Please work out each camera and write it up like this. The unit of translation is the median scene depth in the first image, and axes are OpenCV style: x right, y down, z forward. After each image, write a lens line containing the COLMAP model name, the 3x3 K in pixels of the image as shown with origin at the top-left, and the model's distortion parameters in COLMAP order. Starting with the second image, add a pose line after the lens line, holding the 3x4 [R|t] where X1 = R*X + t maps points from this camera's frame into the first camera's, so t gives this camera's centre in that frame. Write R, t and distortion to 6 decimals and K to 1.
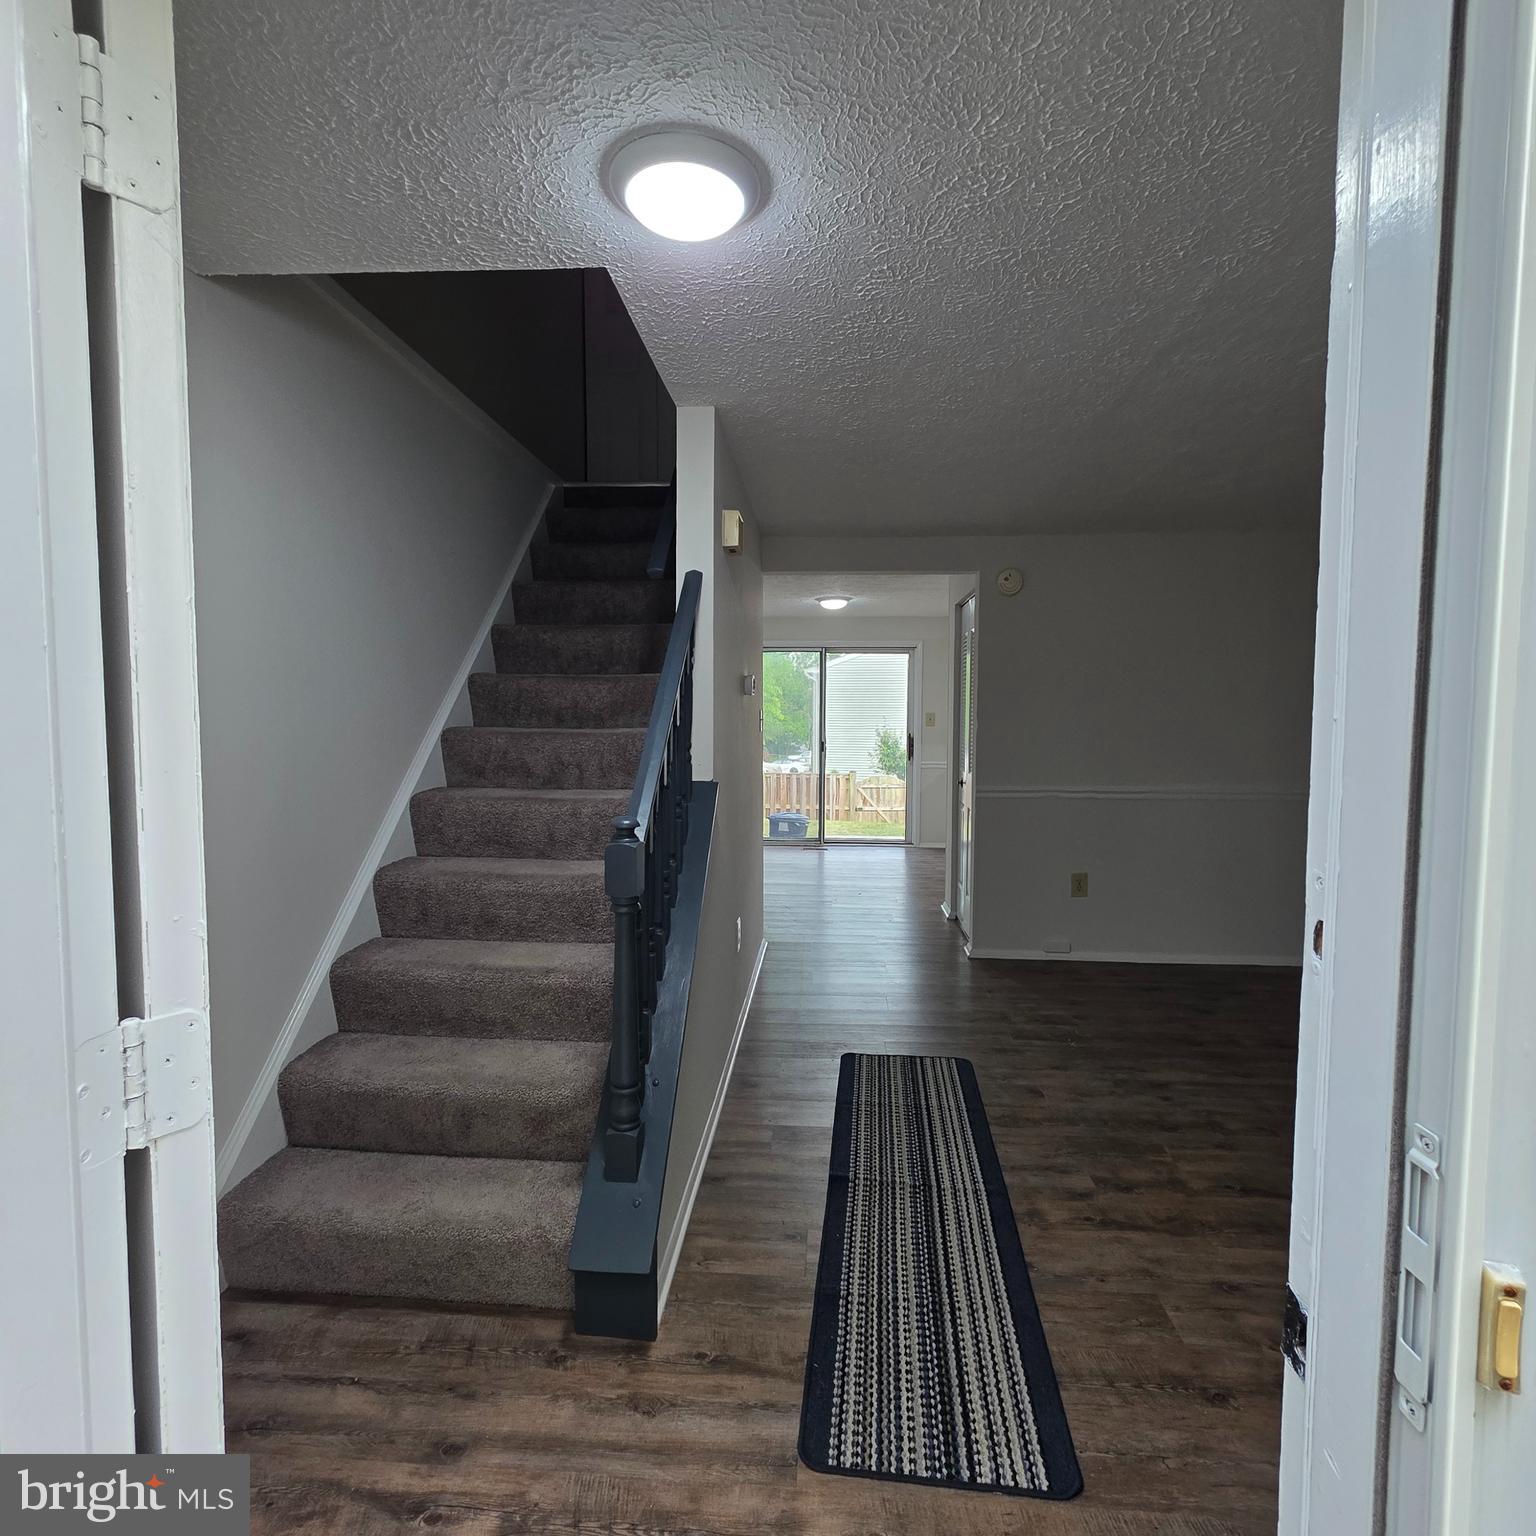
lens RADIAL K [[819.1, 0, 771.5], [0, 819.1, 766.3], [0, 0, 1]] dist [0.002591, 0.001961]
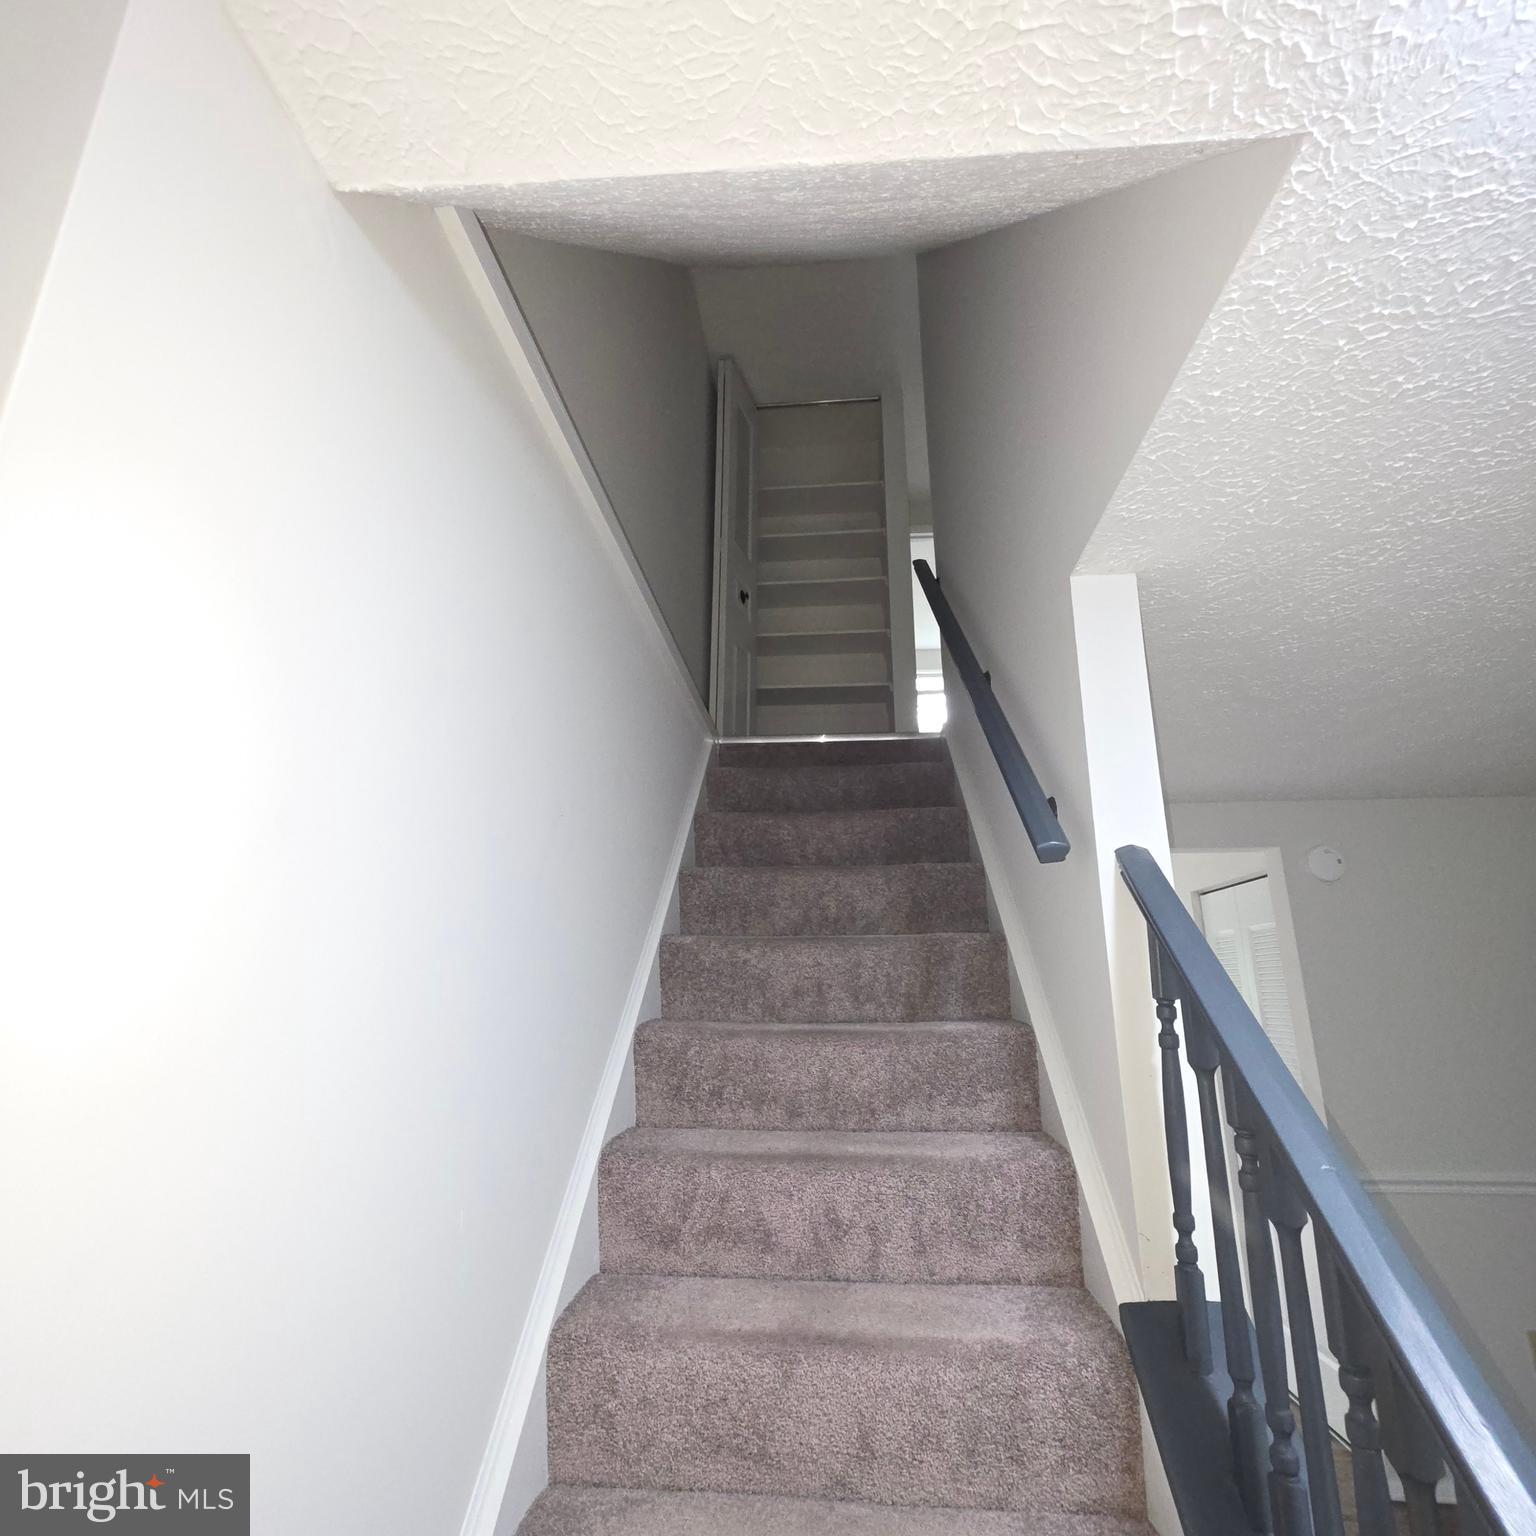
lens RADIAL K [[819.1, 0, 771.5], [0, 819.1, 766.3], [0, 0, 1]] dist [0.002591, 0.001961]
pose [[0.999862, -0.011576, -0.011900, -0.264095], [0.006983, 0.943563, -0.331120, -0.094260], [0.015061, 0.330991, 0.943514, 0.395732]]
